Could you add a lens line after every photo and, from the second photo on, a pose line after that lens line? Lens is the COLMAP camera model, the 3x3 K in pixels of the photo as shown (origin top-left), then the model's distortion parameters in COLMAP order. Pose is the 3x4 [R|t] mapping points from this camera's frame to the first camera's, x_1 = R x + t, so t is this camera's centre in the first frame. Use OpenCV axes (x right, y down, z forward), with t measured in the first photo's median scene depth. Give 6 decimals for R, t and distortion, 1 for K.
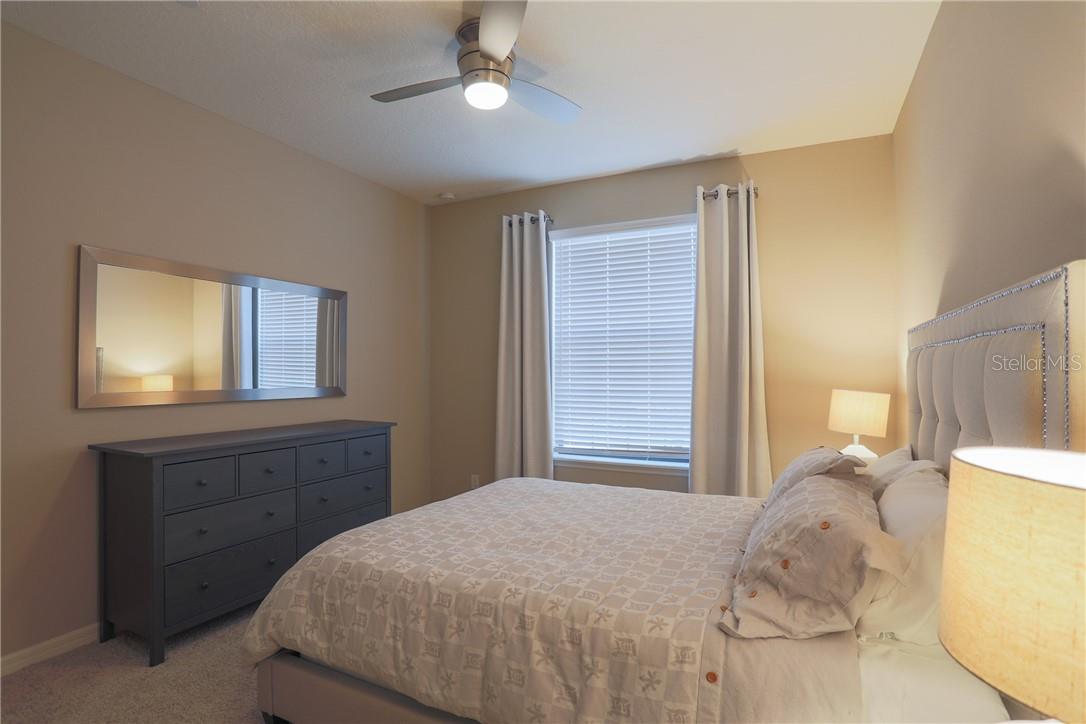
lens RADIAL K [[529.8, 0, 540.5], [0, 529.8, 360.3], [0, 0, 1]] dist [-0.054336, 0.001349]
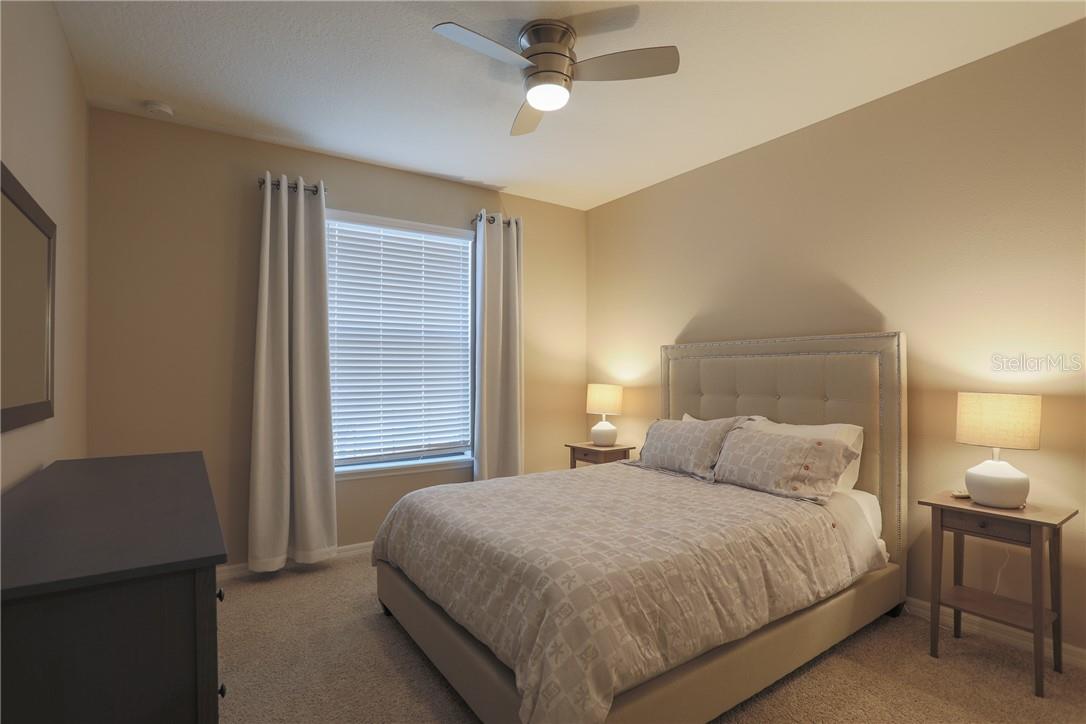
lens RADIAL K [[529.8, 0, 540.0], [0, 529.8, 362.3], [0, 0, 1]] dist [-0.054336, 0.001349]
pose [[0.487277, 0.014178, 0.873132, -0.690239], [-0.013123, 0.999874, -0.008913, 0.009471], [-0.873149, -0.007115, 0.487402, 0.363550]]
